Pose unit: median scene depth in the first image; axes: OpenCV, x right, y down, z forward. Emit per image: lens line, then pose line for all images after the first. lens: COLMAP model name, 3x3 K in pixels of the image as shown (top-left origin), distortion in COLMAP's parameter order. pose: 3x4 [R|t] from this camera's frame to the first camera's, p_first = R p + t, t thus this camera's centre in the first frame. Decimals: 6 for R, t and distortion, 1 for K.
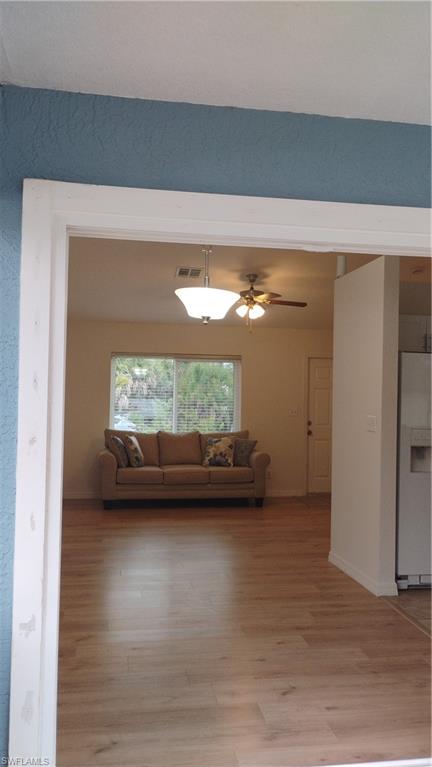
lens RADIAL K [[636.5, 0, 218.7], [0, 636.5, 385.9], [0, 0, 1]] dist [0.050590, -0.075974]
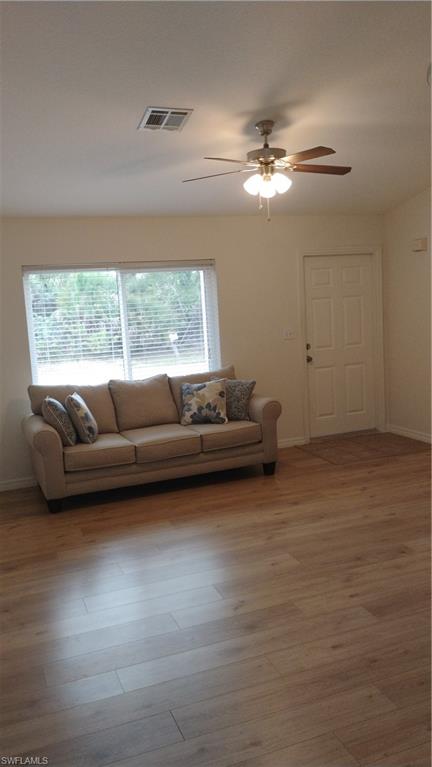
lens RADIAL K [[636.5, 0, 218.7], [0, 636.5, 385.9], [0, 0, 1]] dist [0.050590, -0.075974]
pose [[0.977653, -0.100794, 0.184484, -0.110895], [0.071612, 0.984755, 0.158524, -0.023368], [-0.197650, -0.141770, 0.969967, 0.330651]]
